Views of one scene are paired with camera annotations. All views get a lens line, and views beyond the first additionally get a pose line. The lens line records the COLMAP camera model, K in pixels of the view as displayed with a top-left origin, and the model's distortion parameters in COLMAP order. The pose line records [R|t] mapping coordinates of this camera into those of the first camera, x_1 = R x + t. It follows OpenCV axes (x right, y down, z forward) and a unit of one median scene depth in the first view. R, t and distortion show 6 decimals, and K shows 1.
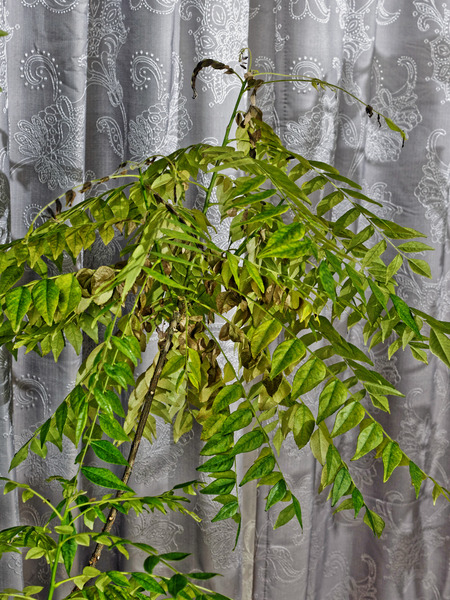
lens RADIAL K [[1059.2, 0, 223.0], [0, 1059.2, 299.2], [0, 0, 1]] dist [-0.056799, 0.000000]
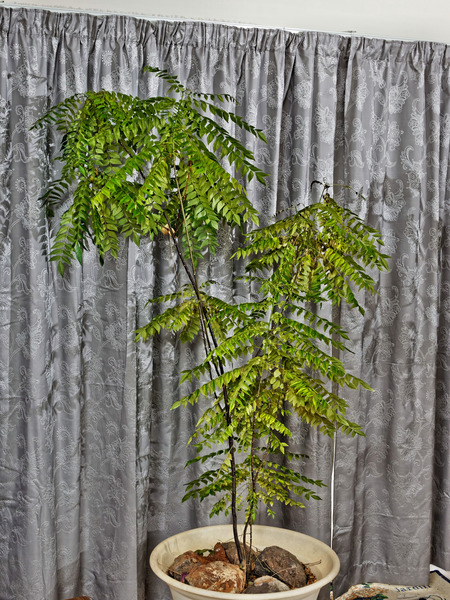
lens RADIAL K [[1059.2, 0, 225.3], [0, 1059.2, 299.6], [0, 0, 1]] dist [-0.056799, 0.000000]
pose [[0.990521, 0.004726, -0.137282, 0.167213], [-0.020702, 0.993129, -0.115179, 0.553458], [0.135795, 0.116929, 0.983813, -2.352235]]
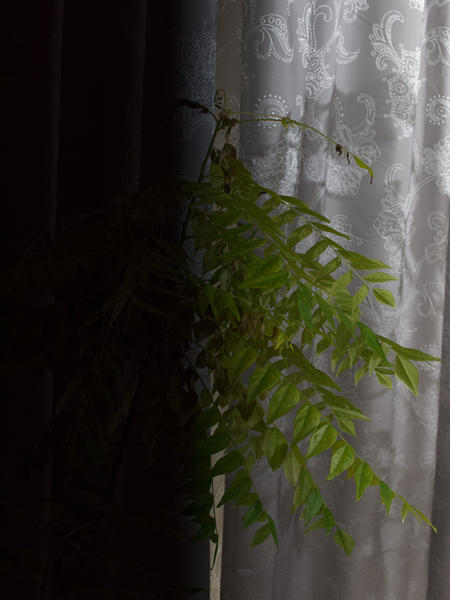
lens RADIAL K [[1059.2, 0, 226.1], [0, 1059.2, 296.0], [0, 0, 1]] dist [-0.056799, 0.000000]
pose [[0.998755, -0.002826, 0.049809, -0.023621], [0.004382, 0.999505, -0.031162, 0.001076], [-0.049696, 0.031341, 0.998272, -0.040702]]
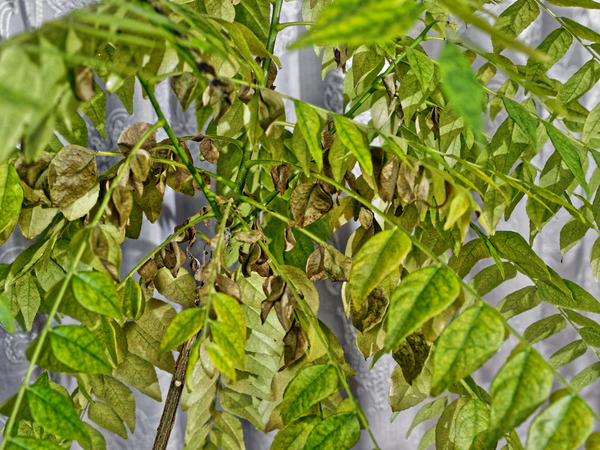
lens RADIAL K [[1059.2, 0, 299.8], [0, 1059.2, 229.4], [0, 0, 1]] dist [-0.056799, 0.000000]
pose [[0.987196, -0.047029, -0.152421, 0.069201], [0.041316, 0.998327, -0.040438, 0.032773], [0.154068, 0.033623, 0.987488, 0.446936]]
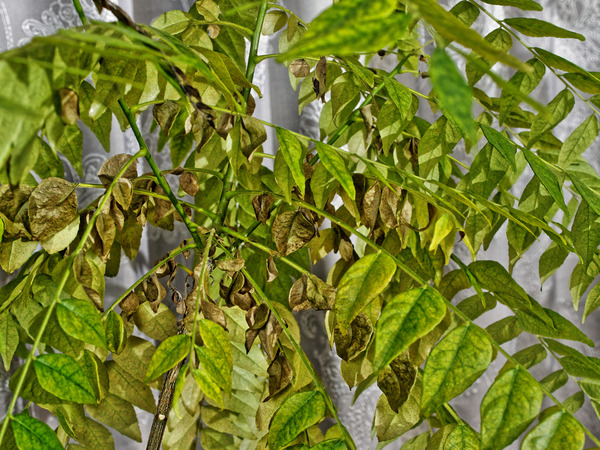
lens RADIAL K [[1059.2, 0, 301.6], [0, 1059.2, 226.2], [0, 0, 1]] dist [-0.056799, 0.000000]
pose [[0.990665, -0.073405, -0.114866, 0.060848], [0.062305, 0.993292, -0.097415, 0.045953], [0.121247, 0.089349, 0.988593, 0.447166]]
